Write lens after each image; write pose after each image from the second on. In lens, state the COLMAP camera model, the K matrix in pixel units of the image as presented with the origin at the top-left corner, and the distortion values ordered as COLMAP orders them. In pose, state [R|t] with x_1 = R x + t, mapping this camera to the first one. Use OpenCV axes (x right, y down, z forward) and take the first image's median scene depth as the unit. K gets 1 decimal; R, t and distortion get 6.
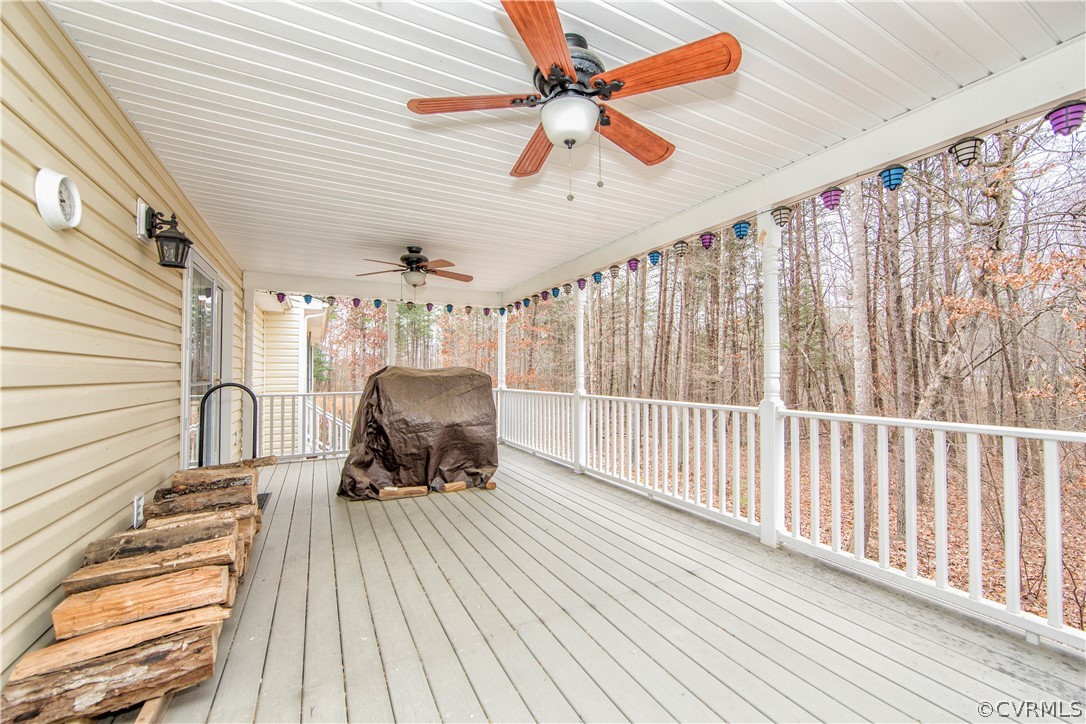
lens RADIAL K [[428.8, 0, 547.5], [0, 428.8, 365.1], [0, 0, 1]] dist [-0.006137, 0.000275]
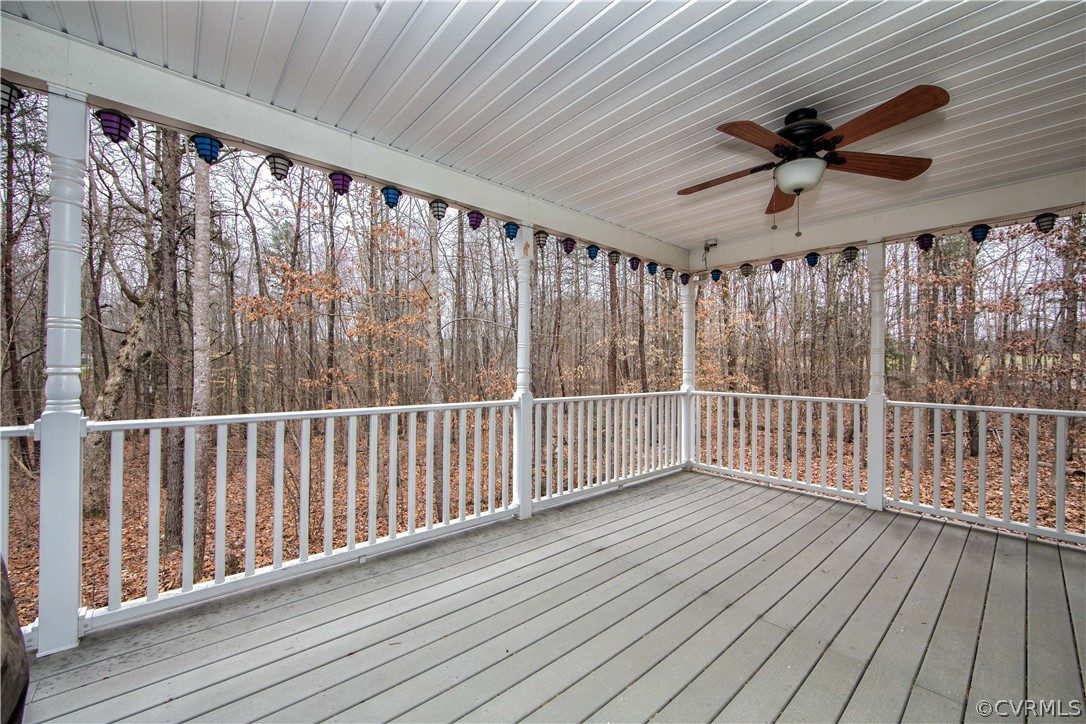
lens RADIAL K [[435.4, 0, 546.3], [0, 435.4, 365.3], [0, 0, 1]] dist [-0.006687, -0.000014]
pose [[-0.242711, 0.010450, 0.970042, -0.592979], [-0.028523, 0.999433, -0.017903, 0.027401], [-0.969679, -0.032014, -0.242276, 1.162431]]
